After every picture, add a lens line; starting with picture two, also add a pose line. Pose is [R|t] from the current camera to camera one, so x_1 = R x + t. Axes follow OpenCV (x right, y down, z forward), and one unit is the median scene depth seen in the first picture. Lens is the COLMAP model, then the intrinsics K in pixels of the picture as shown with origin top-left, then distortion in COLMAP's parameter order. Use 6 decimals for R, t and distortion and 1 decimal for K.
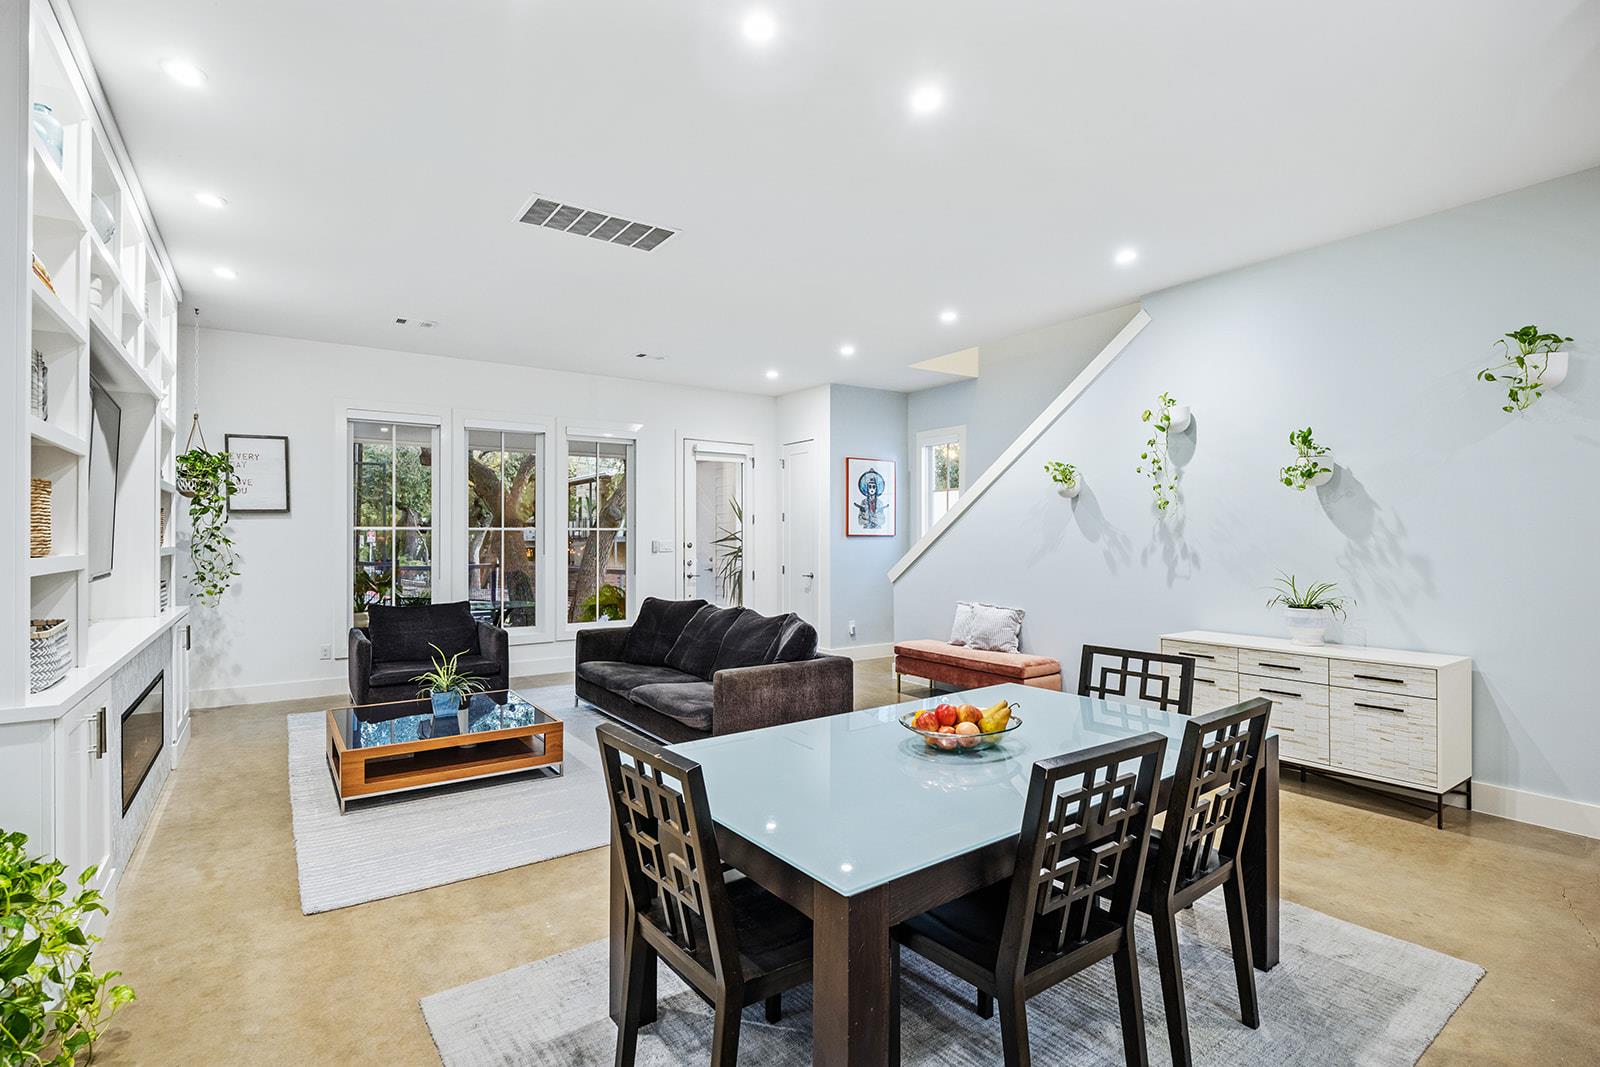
lens RADIAL K [[748.3, 0, 776.9], [0, 748.3, 535.4], [0, 0, 1]] dist [0.001521, 0.000130]
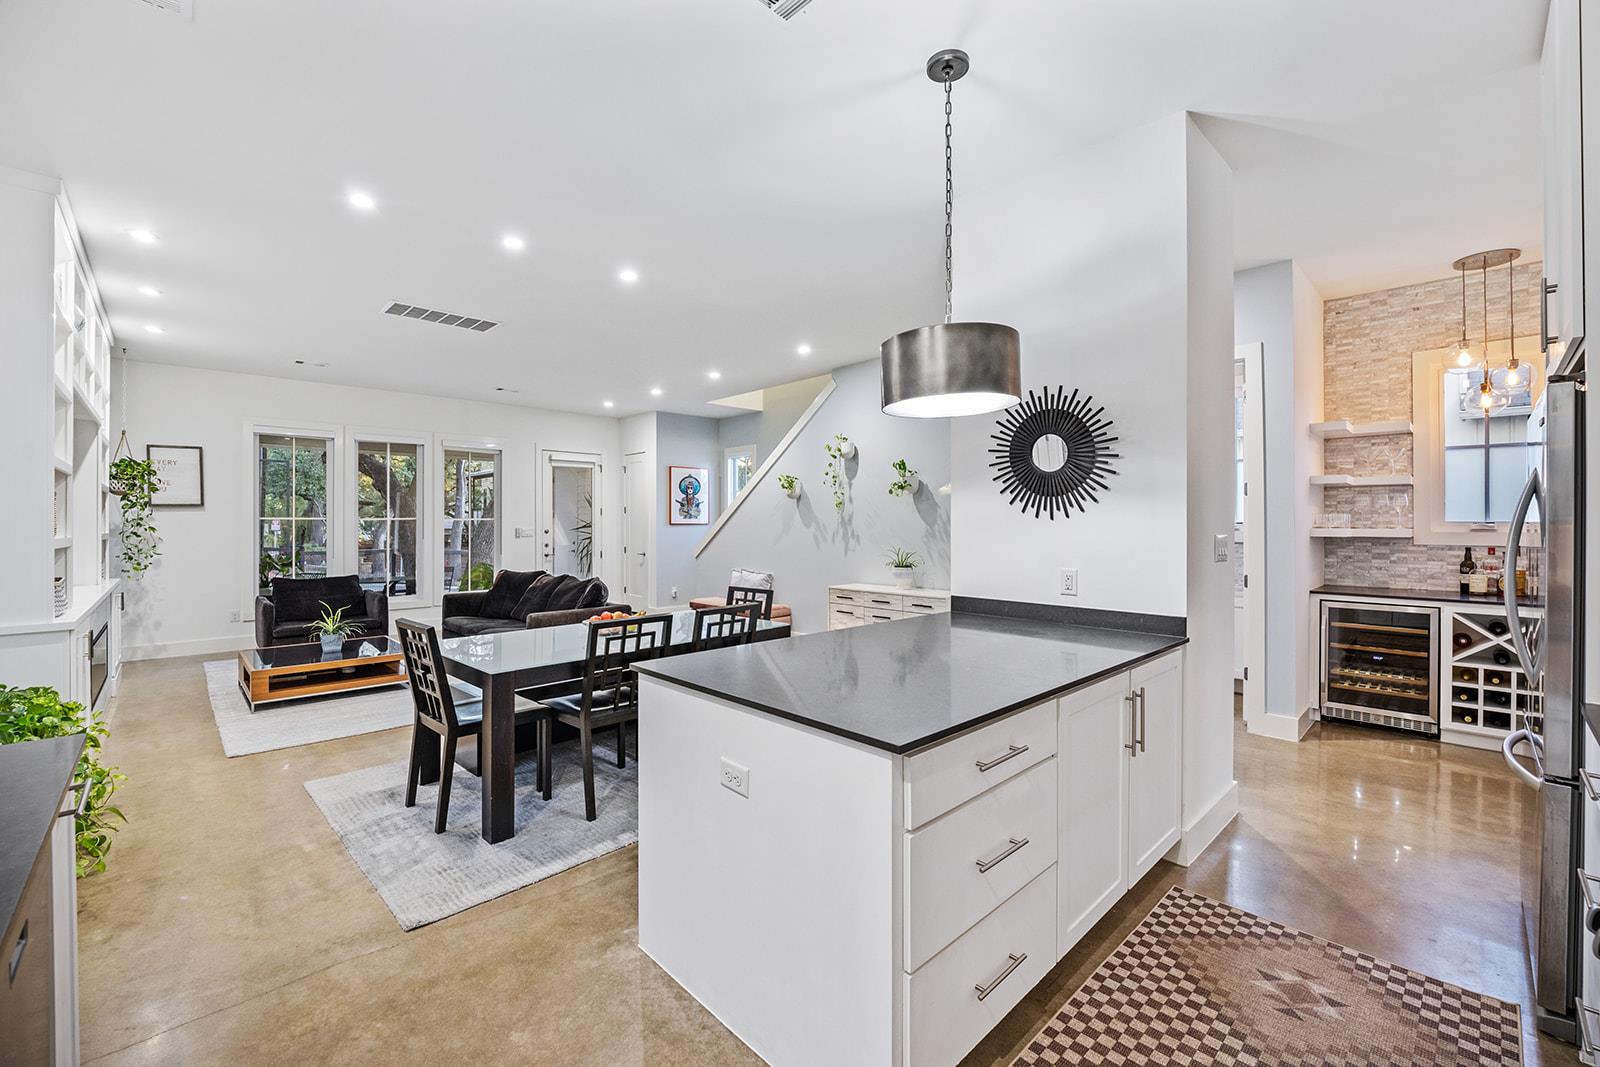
lens RADIAL K [[657.6, 0, 807.8], [0, 657.6, 523.8], [0, 0, 1]] dist [-0.016684, -0.000138]
pose [[0.982394, -0.001000, 0.186817, 0.171711], [0.000993, 0.999999, 0.000133, -0.000006], [-0.186817, 0.000055, 0.982395, -0.307039]]
